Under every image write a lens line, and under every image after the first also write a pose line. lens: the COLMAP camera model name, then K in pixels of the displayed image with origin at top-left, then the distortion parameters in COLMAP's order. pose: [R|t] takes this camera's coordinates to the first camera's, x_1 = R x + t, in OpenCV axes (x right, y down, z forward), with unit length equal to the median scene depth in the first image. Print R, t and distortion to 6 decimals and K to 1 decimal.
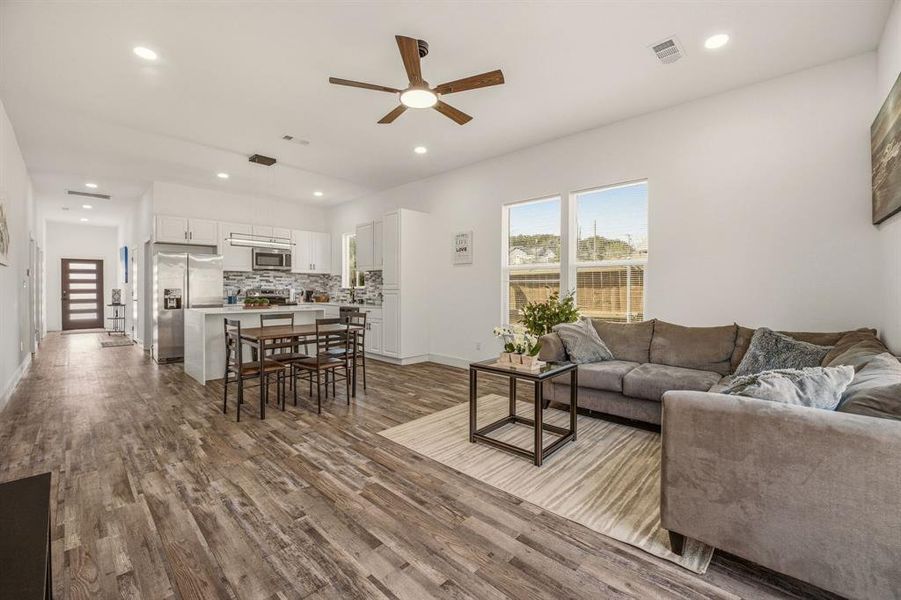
lens RADIAL K [[375.8, 0, 450.0], [0, 375.8, 289.5], [0, 0, 1]] dist [-0.023611, 0.000436]
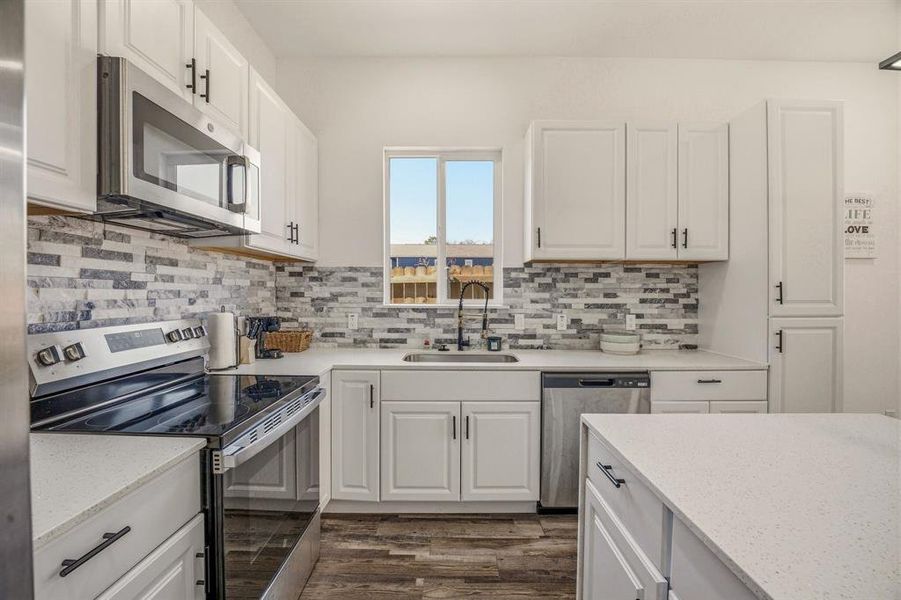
lens RADIAL K [[365.2, 0, 452.0], [0, 365.2, 298.2], [0, 0, 1]] dist [-0.022646, 0.000132]
pose [[0.725947, -0.009145, 0.687690, -0.521188], [-0.002631, 0.999867, 0.016075, -0.017600], [-0.687746, -0.013479, 0.725827, 0.795934]]
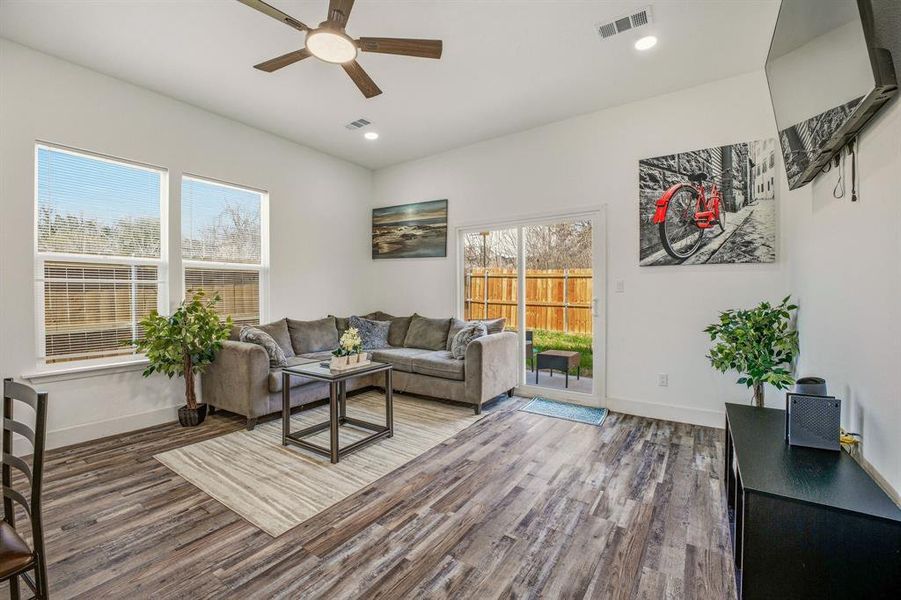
lens RADIAL K [[371.5, 0, 455.4], [0, 371.5, 293.8], [0, 0, 1]] dist [-0.023043, 0.000249]
pose [[-0.170558, -0.009224, 0.985304, -0.340803], [0.003103, 0.999946, 0.009898, -0.003014], [-0.985343, 0.004745, -0.170520, 0.341532]]
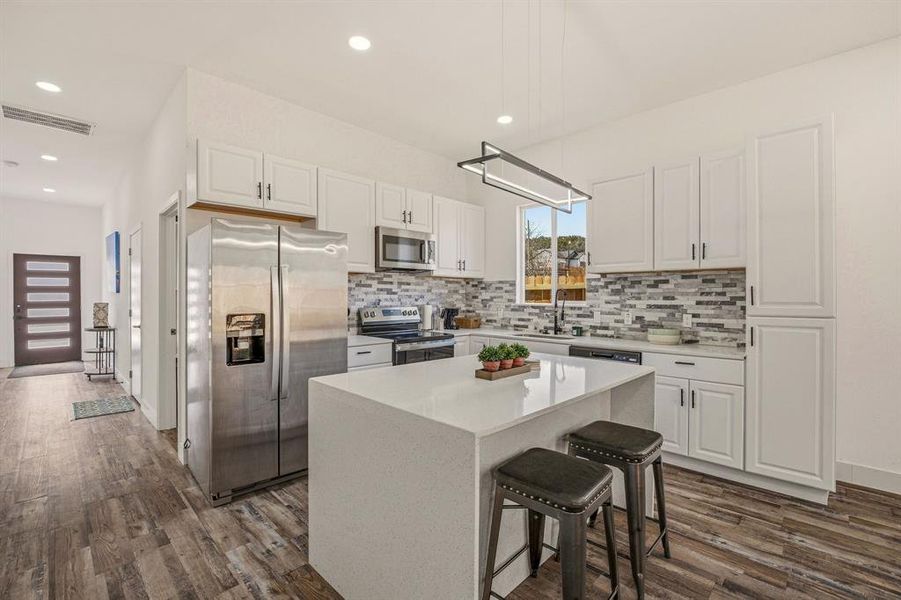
lens RADIAL K [[399.3, 0, 450.5], [0, 399.3, 297.9], [0, 0, 1]] dist [-0.016359, 0.000277]
pose [[0.999971, 0.001674, -0.007426, -0.421132], [-0.001639, 0.999987, 0.004811, -0.017115], [0.007434, -0.004799, 0.999961, 0.460594]]
